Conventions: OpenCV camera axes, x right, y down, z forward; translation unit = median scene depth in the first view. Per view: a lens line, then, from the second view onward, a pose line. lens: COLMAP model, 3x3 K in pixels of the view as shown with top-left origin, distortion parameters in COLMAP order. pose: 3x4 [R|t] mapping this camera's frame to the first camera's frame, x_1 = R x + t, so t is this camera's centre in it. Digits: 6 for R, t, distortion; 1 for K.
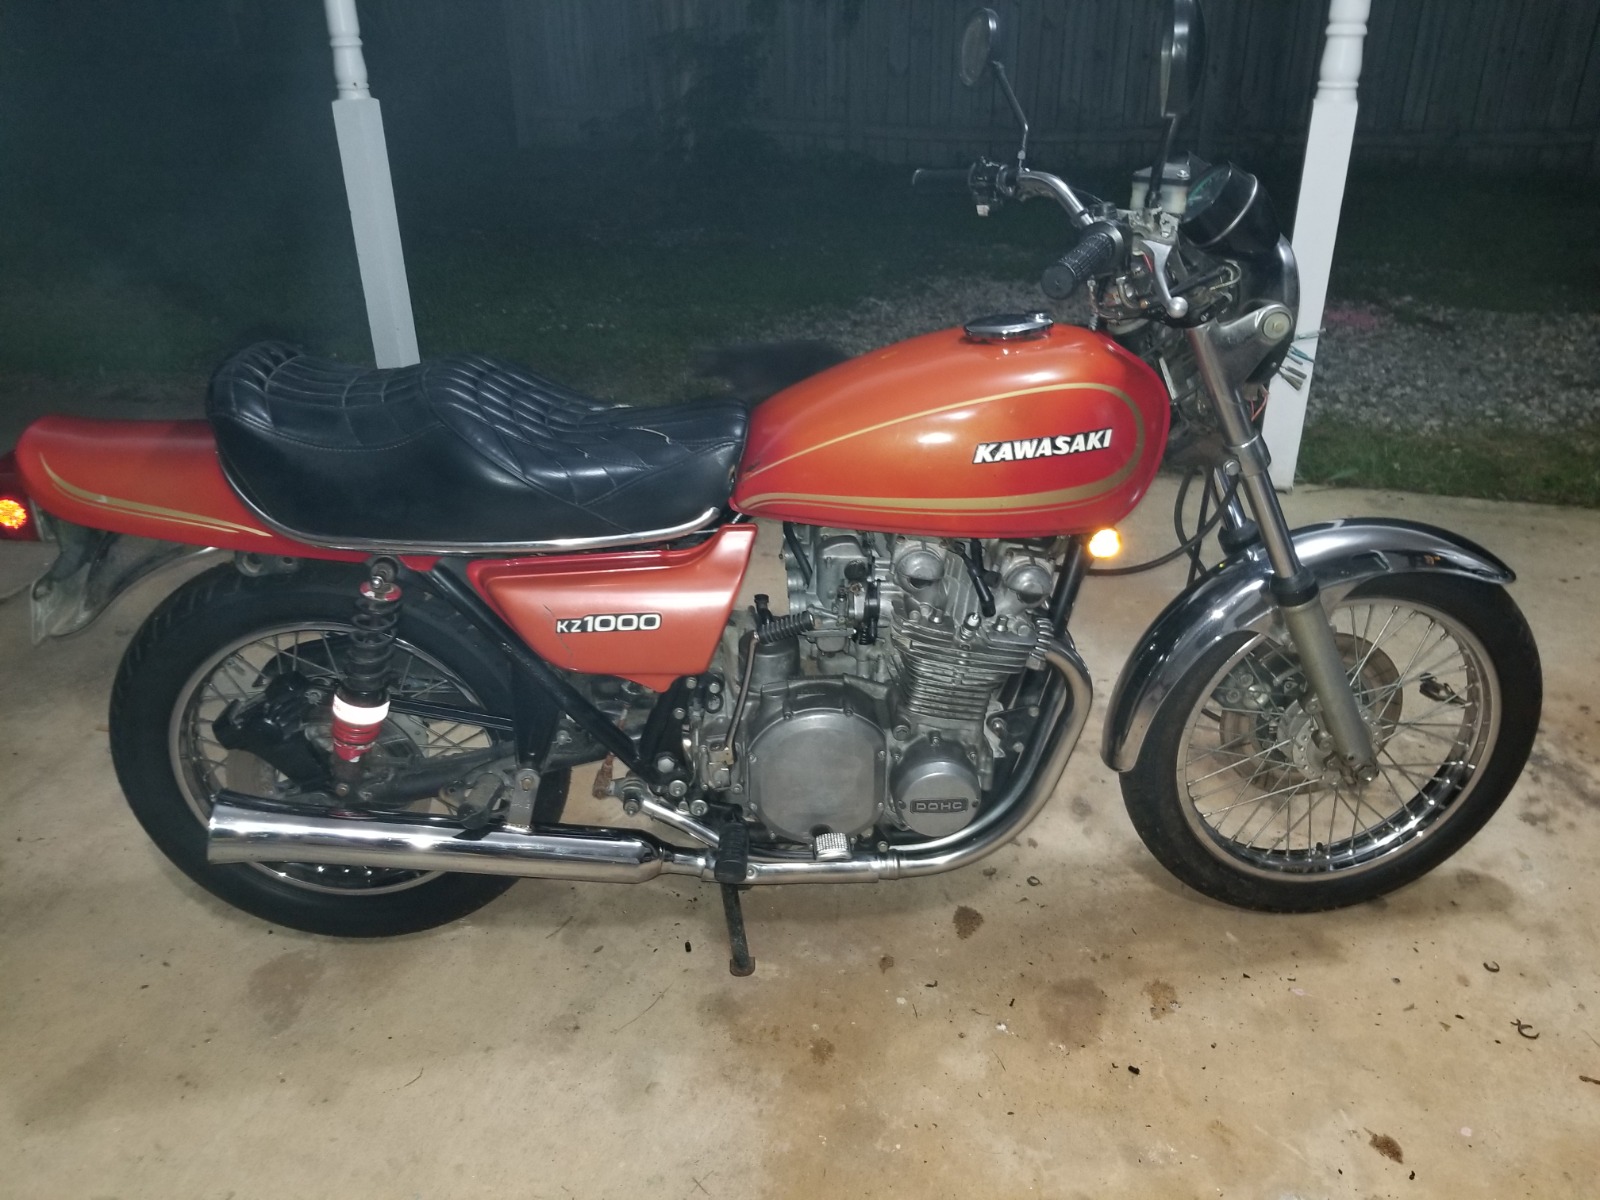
lens RADIAL K [[1289.6, 0, 794.8], [0, 1289.6, 605.6], [0, 0, 1]] dist [0.069397, -0.138210]
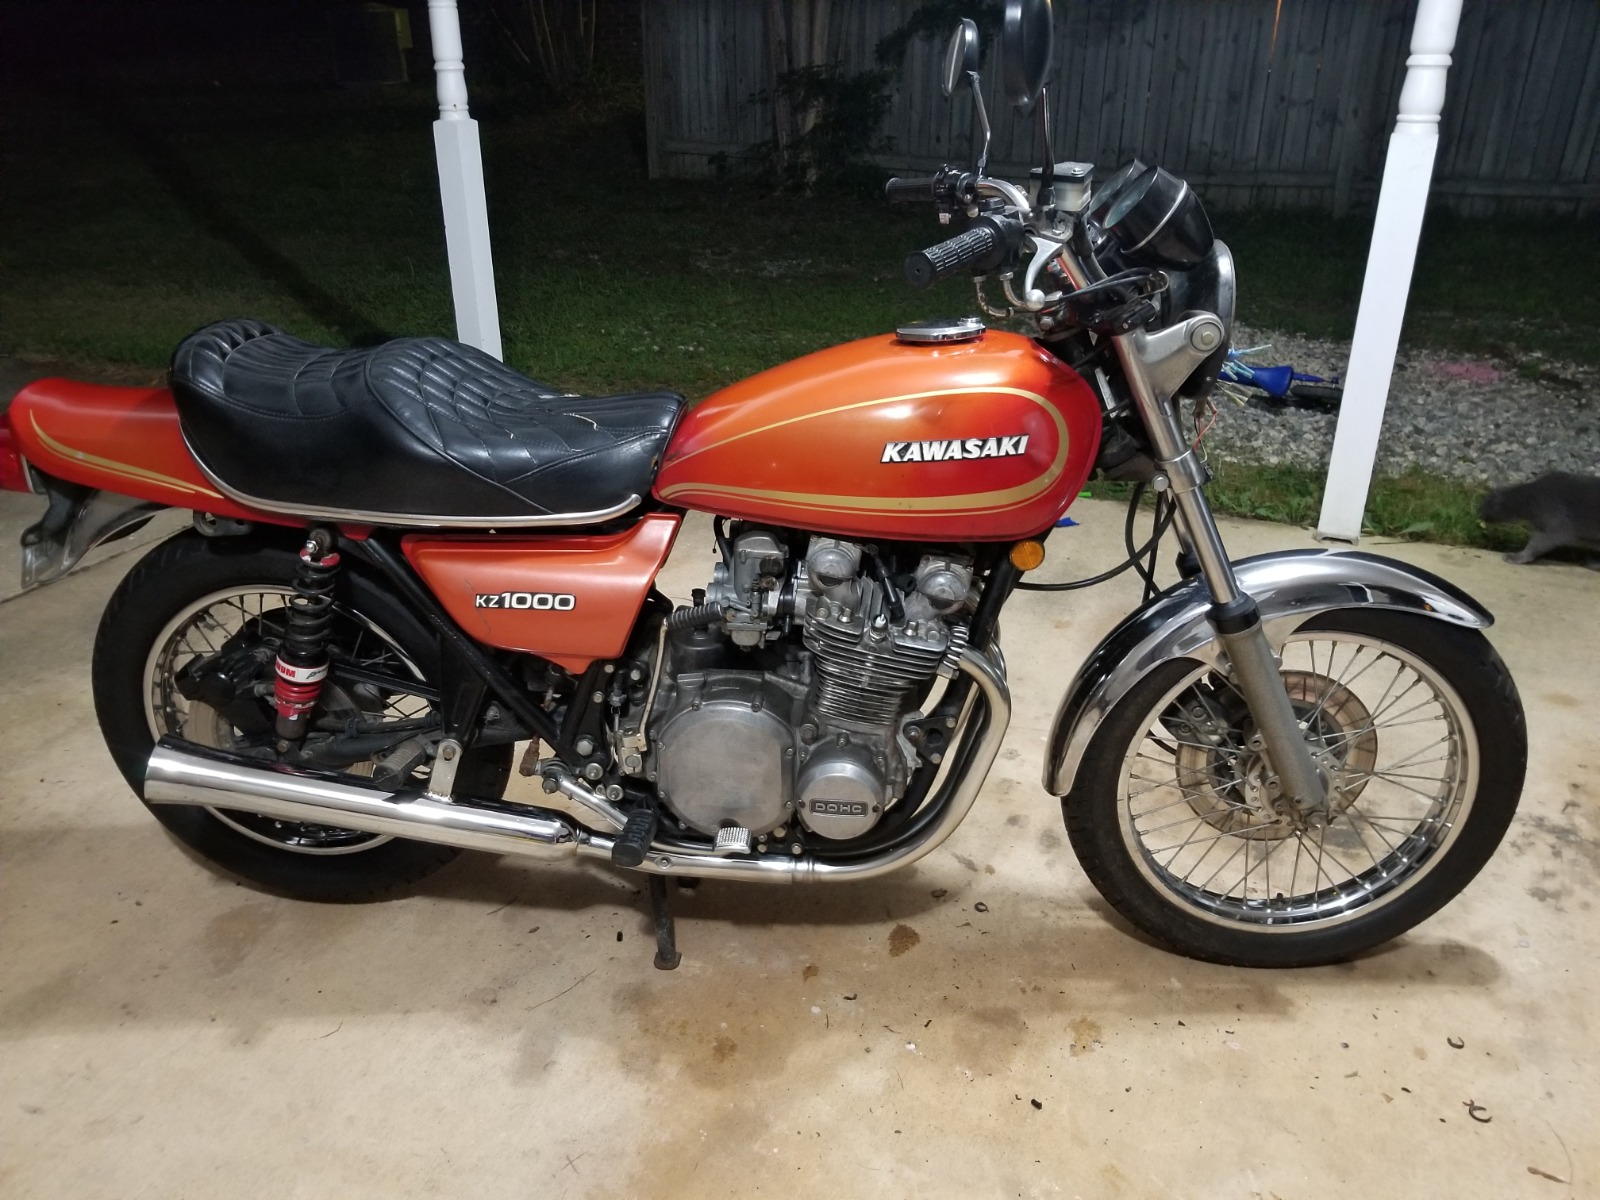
lens RADIAL K [[1291.8, 0, 782.5], [0, 1291.8, 611.4], [0, 0, 1]] dist [0.067722, -0.135825]
pose [[0.988876, 0.066152, -0.133222, 0.175876], [-0.070183, 0.997201, -0.025793, 0.030692], [0.131143, 0.034856, 0.990750, 0.006631]]
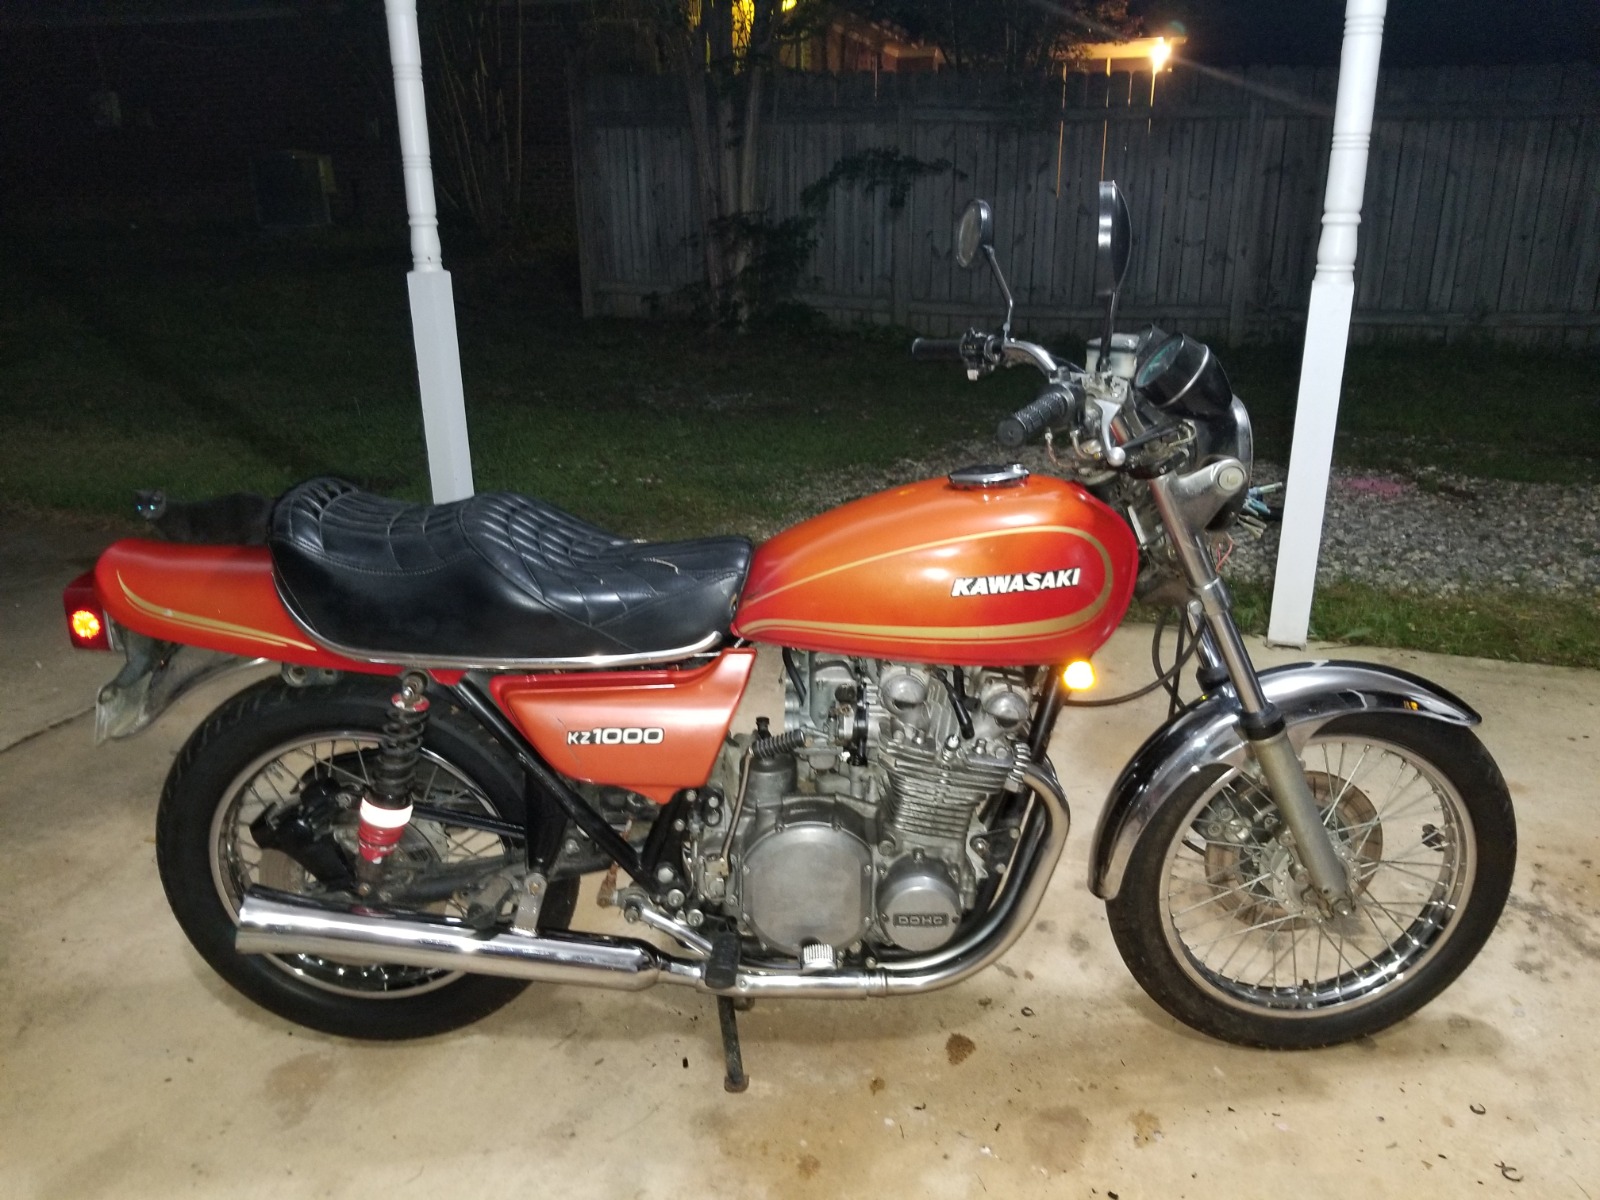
lens RADIAL K [[1302.2, 0, 800.0], [0, 1302.2, 600.0], [0, 0, 1]] dist [0.070089, -0.137602]
pose [[0.998886, 0.021099, -0.042205, 0.048952], [-0.026368, 0.991364, -0.128461, 0.033162], [0.039130, 0.129431, 0.990816, -0.084862]]
